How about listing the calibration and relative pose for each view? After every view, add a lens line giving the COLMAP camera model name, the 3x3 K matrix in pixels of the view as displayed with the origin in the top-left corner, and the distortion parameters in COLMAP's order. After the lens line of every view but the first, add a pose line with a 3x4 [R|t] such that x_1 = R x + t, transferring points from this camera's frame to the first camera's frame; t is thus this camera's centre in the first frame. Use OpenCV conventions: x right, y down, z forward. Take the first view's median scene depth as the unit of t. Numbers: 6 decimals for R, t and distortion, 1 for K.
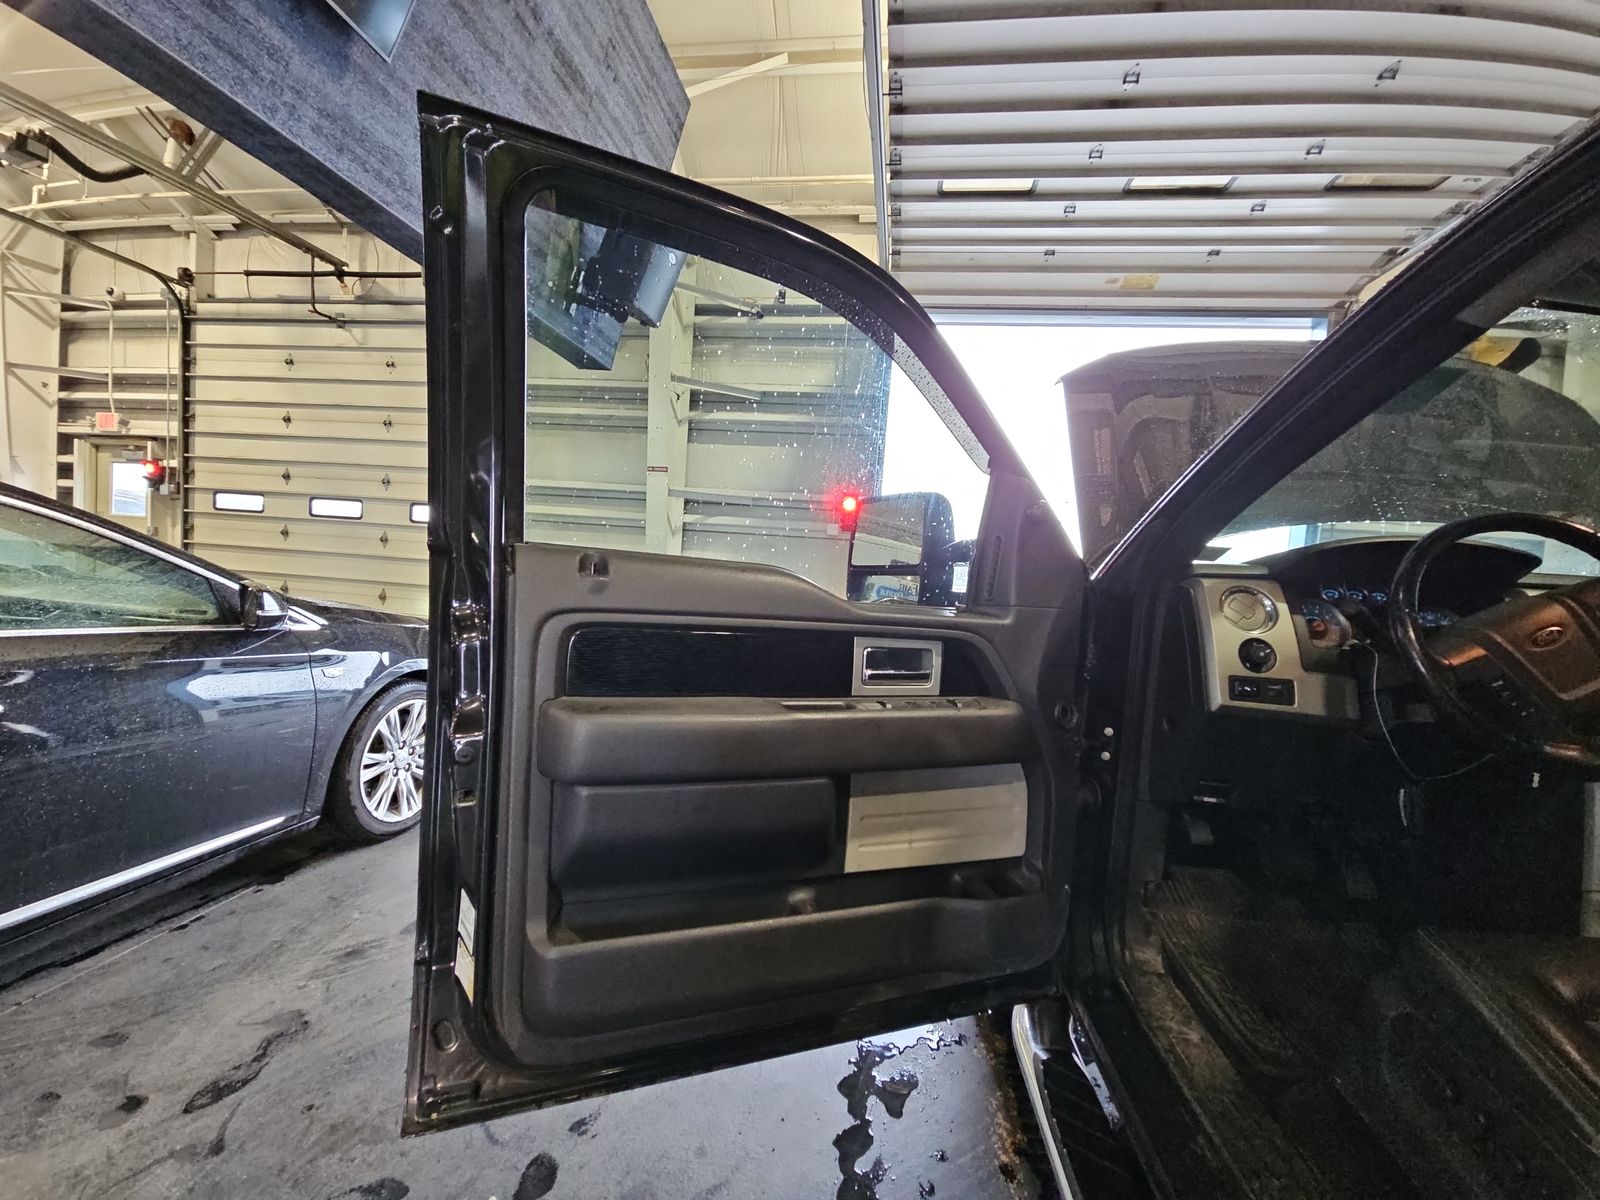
lens RADIAL K [[643.9, 0, 799.3], [0, 643.9, 606.6], [0, 0, 1]] dist [0.002719, -0.008907]
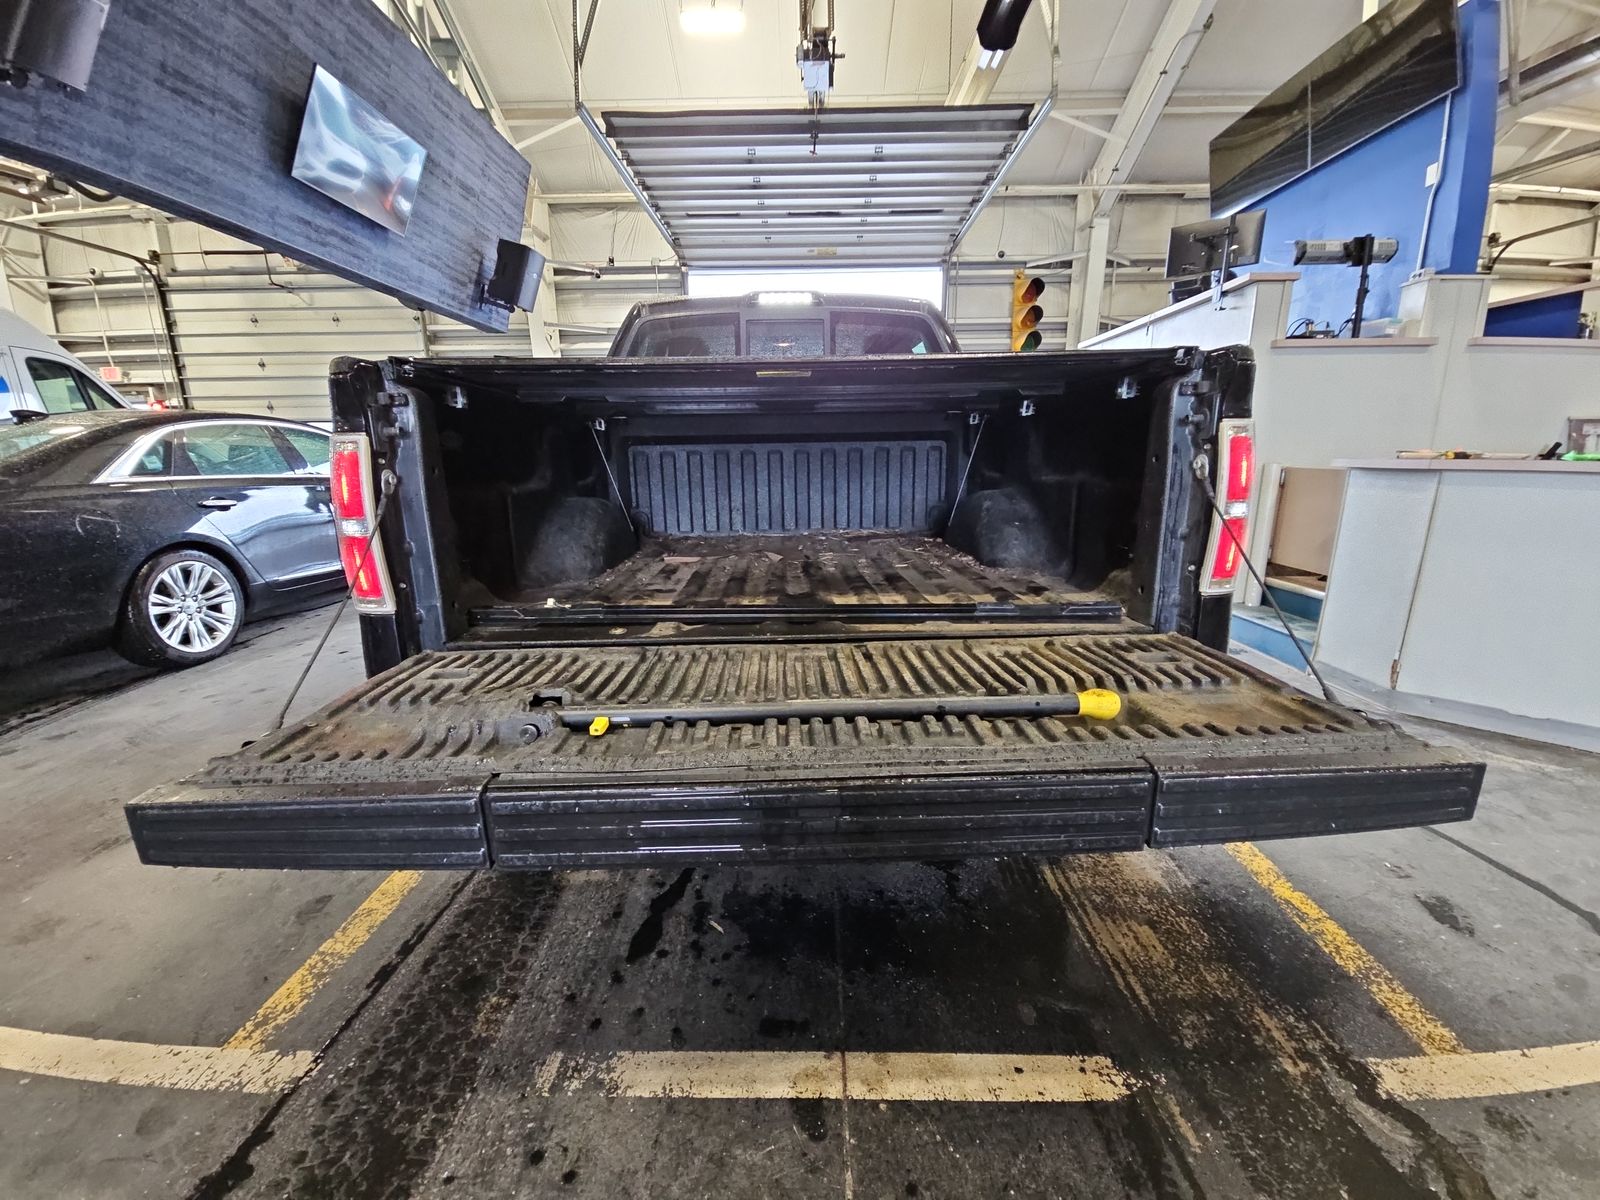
lens RADIAL K [[641.2, 0, 785.9], [0, 641.2, 621.4], [0, 0, 1]] dist [0.057806, -0.034149]
pose [[0.990288, -0.103180, 0.093185, 0.129682], [0.083132, 0.976675, 0.197975, 0.061518], [-0.111438, -0.188306, 0.975768, -0.600729]]
